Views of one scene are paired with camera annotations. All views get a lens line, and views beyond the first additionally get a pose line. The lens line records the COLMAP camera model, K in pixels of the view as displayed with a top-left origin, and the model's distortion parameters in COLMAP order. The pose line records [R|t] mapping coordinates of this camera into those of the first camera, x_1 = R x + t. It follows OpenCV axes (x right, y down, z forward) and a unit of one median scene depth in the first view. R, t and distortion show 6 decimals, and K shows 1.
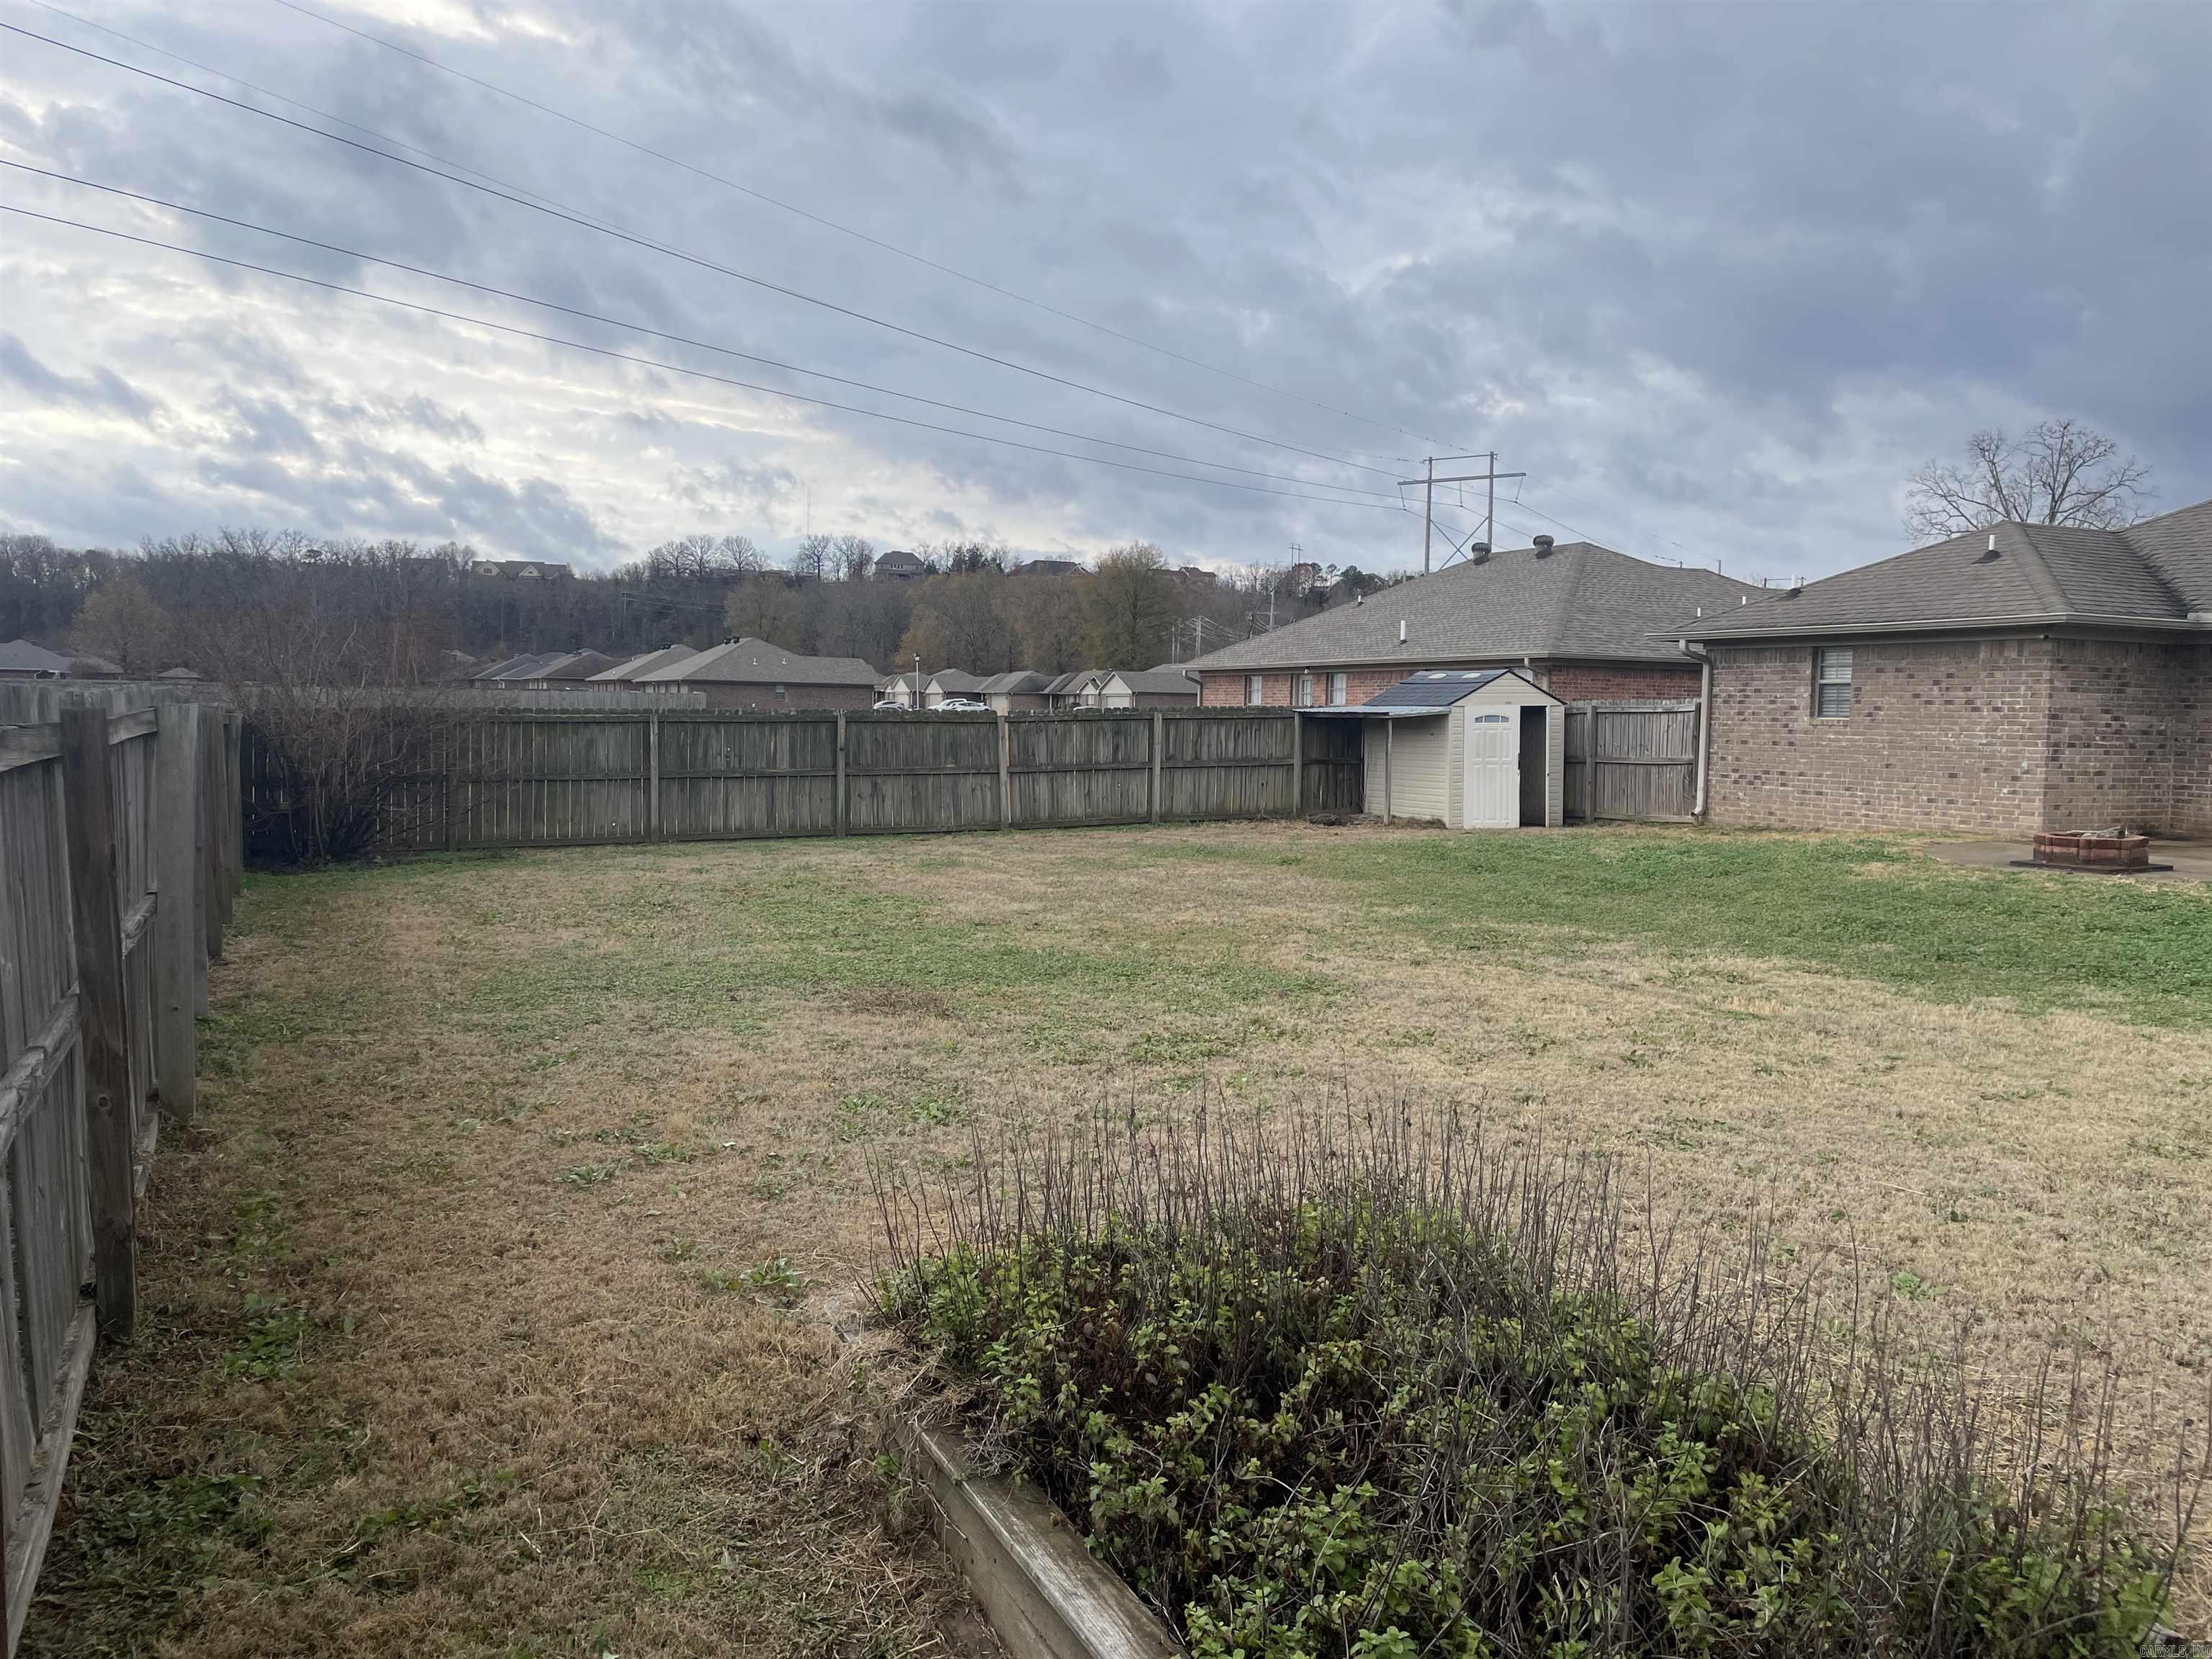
lens RADIAL K [[1647.8, 0, 1114.5], [0, 1647.8, 816.3], [0, 0, 1]] dist [0.089294, -0.109586]
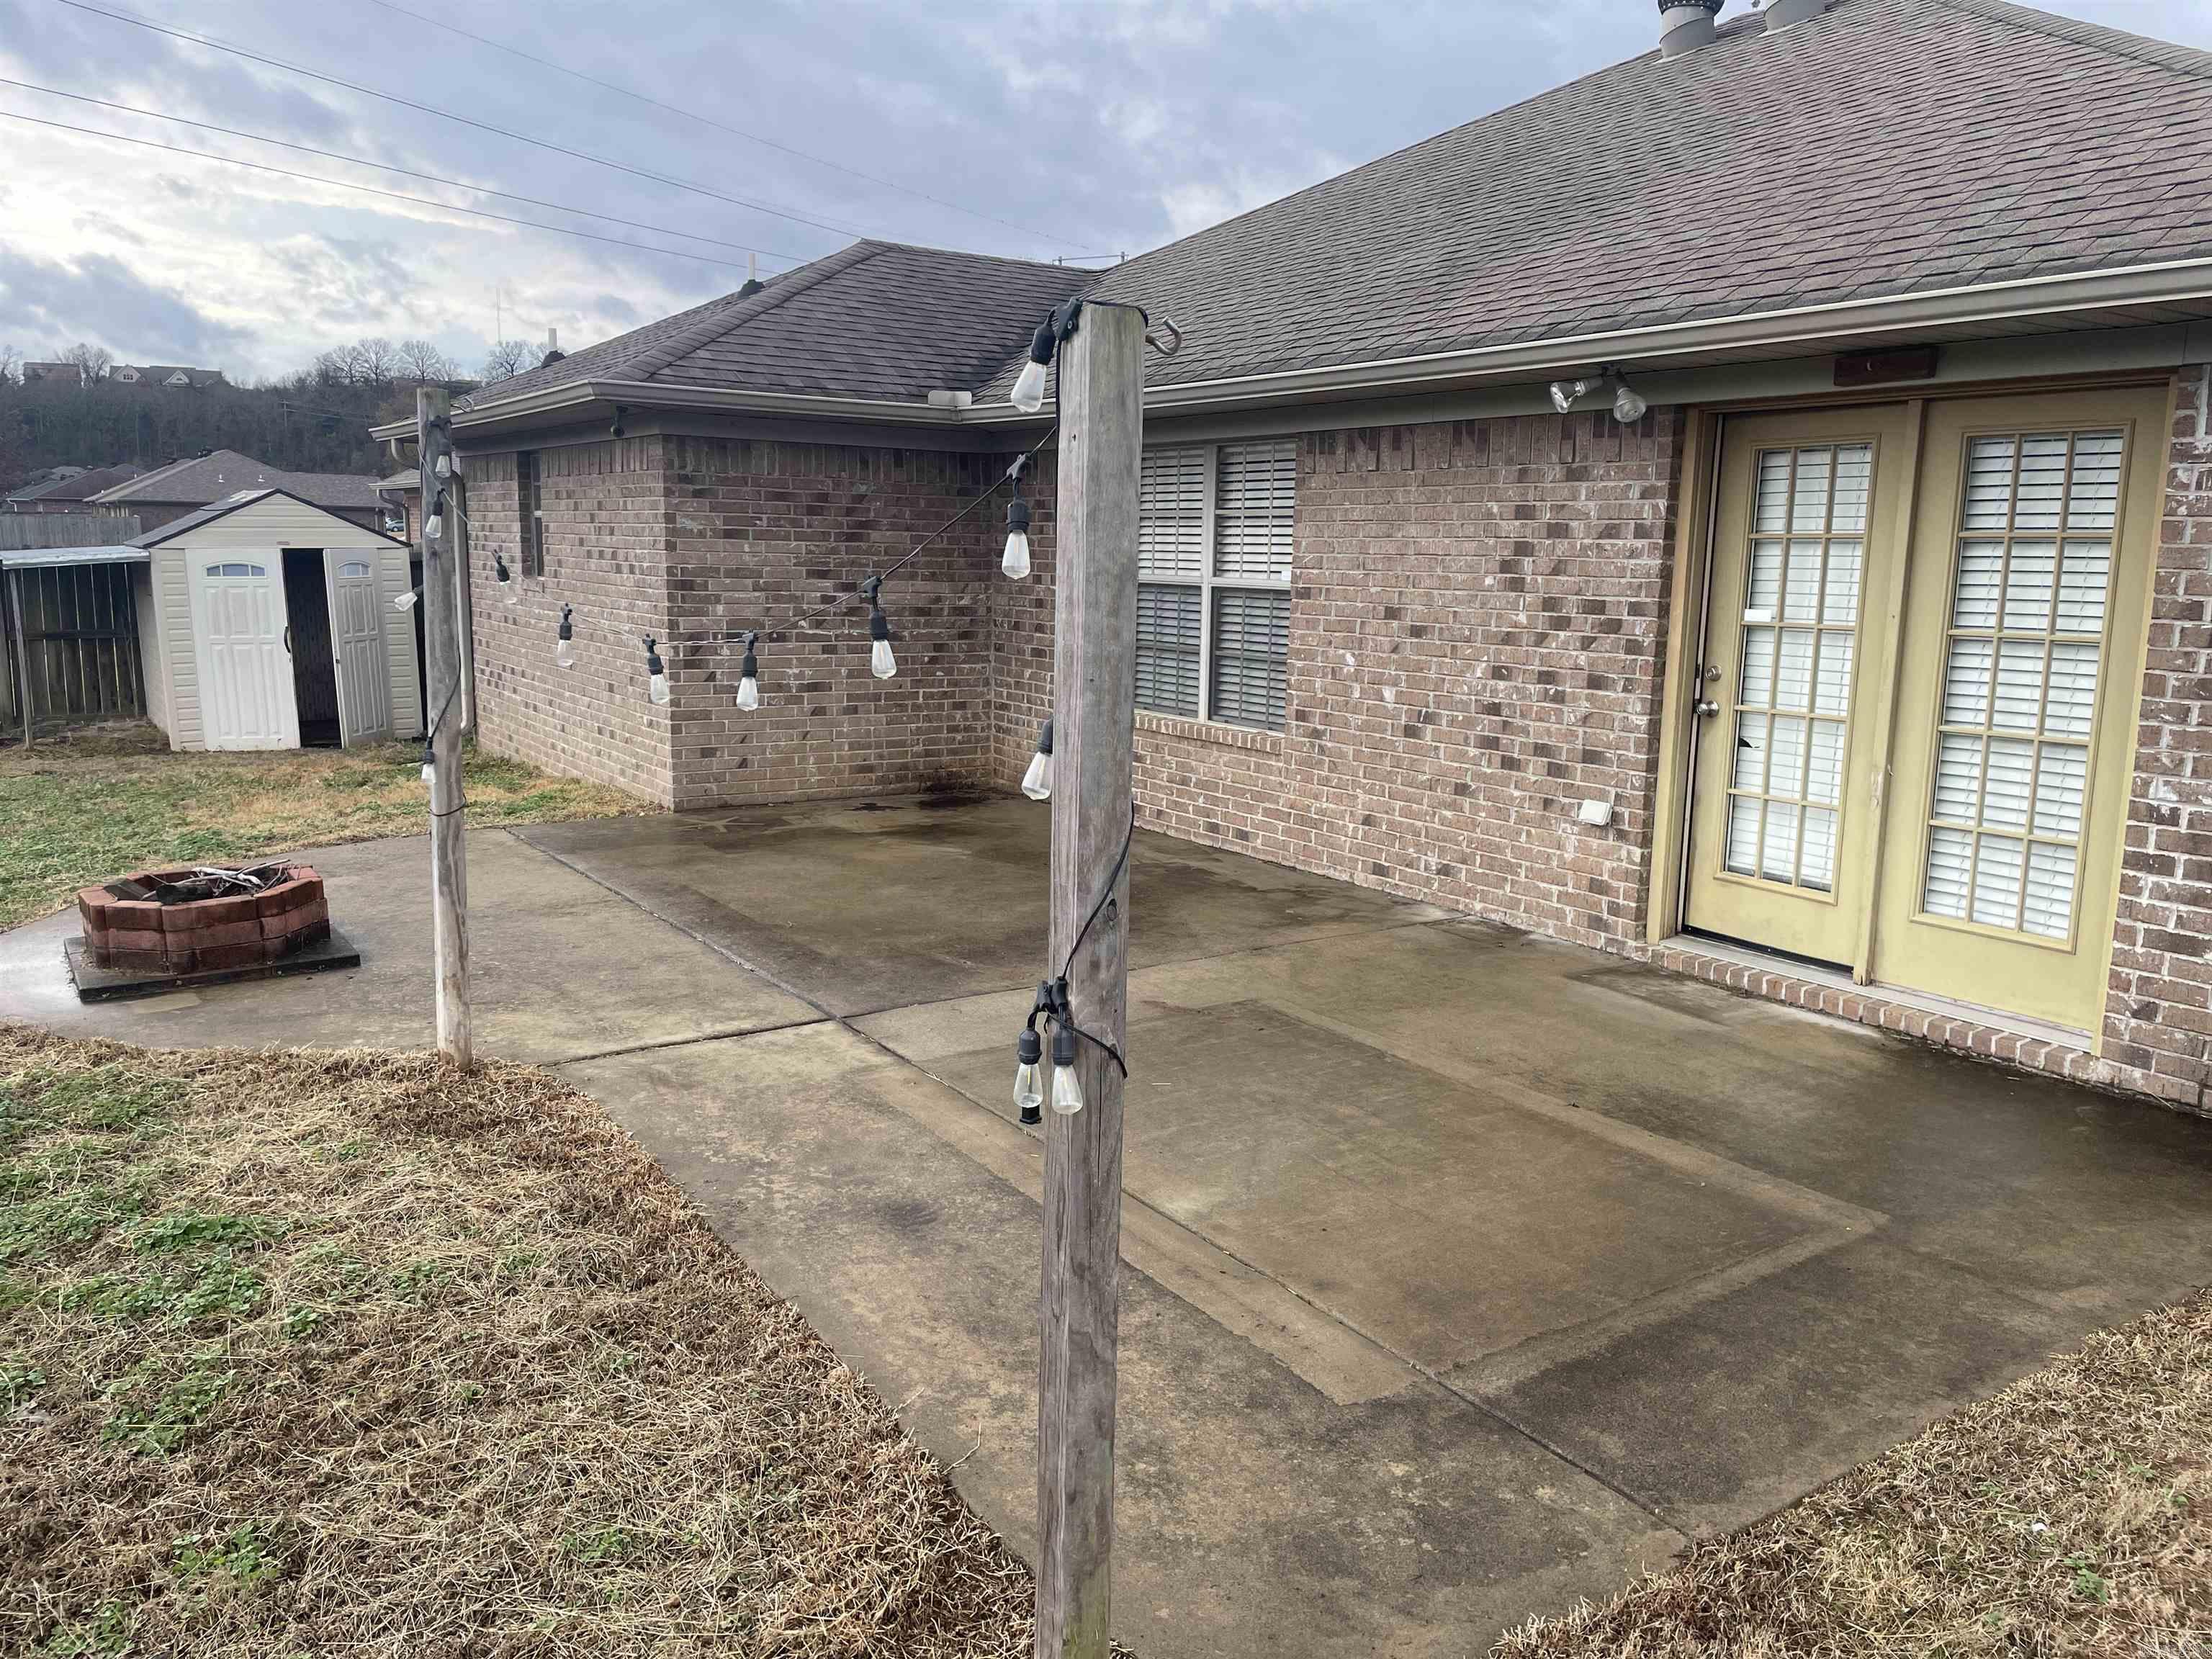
lens RADIAL K [[1647.8, 0, 1126.0], [0, 1647.8, 827.4], [0, 0, 1]] dist [0.089294, -0.109586]
pose [[0.992033, -0.021090, 0.124198, 0.628163], [0.007497, 0.994023, 0.108917, -0.038838], [-0.125753, -0.107118, 0.986262, 0.446810]]
